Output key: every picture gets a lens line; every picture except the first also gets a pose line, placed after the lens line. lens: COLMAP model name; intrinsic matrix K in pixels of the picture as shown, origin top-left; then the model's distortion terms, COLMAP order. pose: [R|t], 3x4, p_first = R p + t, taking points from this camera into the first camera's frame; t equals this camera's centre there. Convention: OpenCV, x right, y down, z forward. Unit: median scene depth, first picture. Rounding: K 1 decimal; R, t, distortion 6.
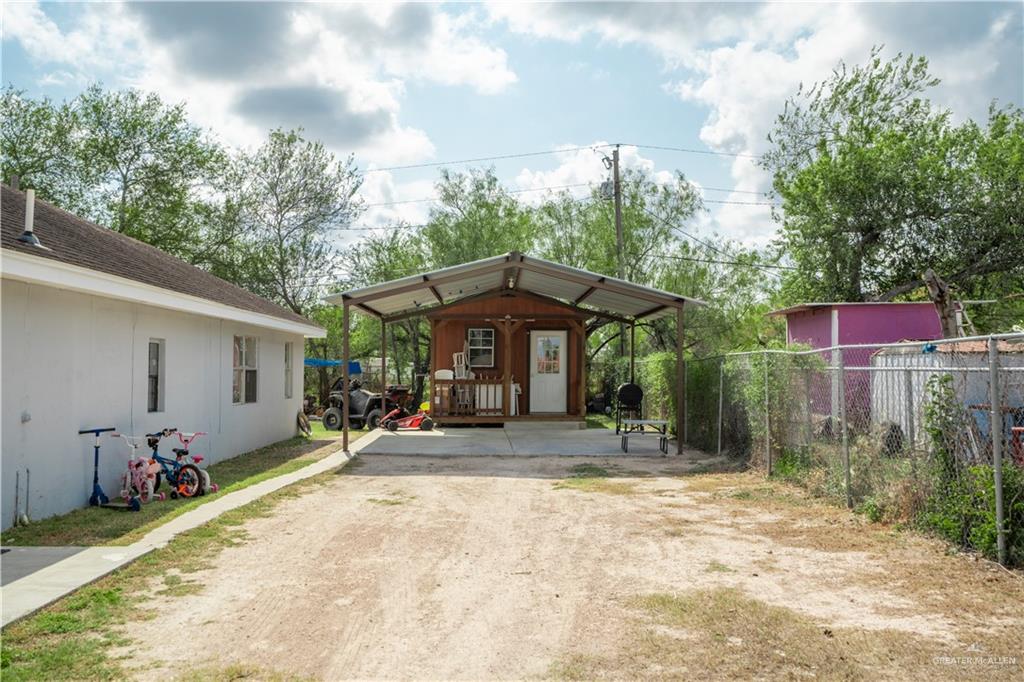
lens RADIAL K [[1025.1, 0, 510.8], [0, 1025.1, 341.9], [0, 0, 1]] dist [-0.061906, 0.000000]
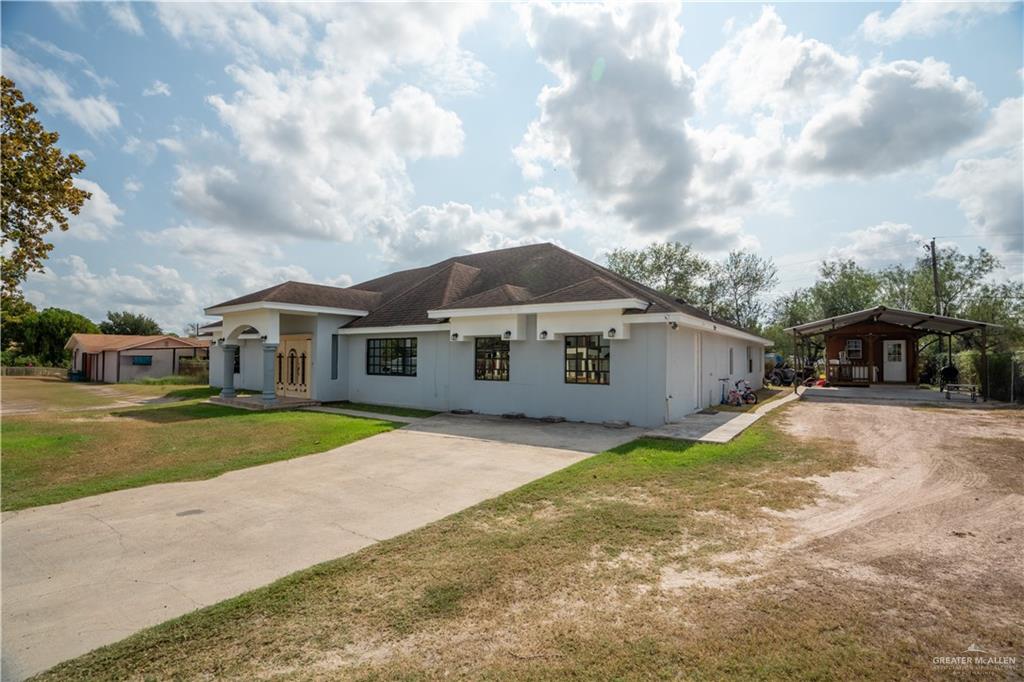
lens RADIAL K [[485.9, 0, 531.5], [0, 485.9, 342.7], [0, 0, 1]] dist [-0.000034, 0.002119]
pose [[0.834398, -0.016733, -0.550908, -0.025955], [0.012486, 0.999856, -0.011458, -0.003354], [0.551020, 0.002682, 0.834488, -0.153102]]
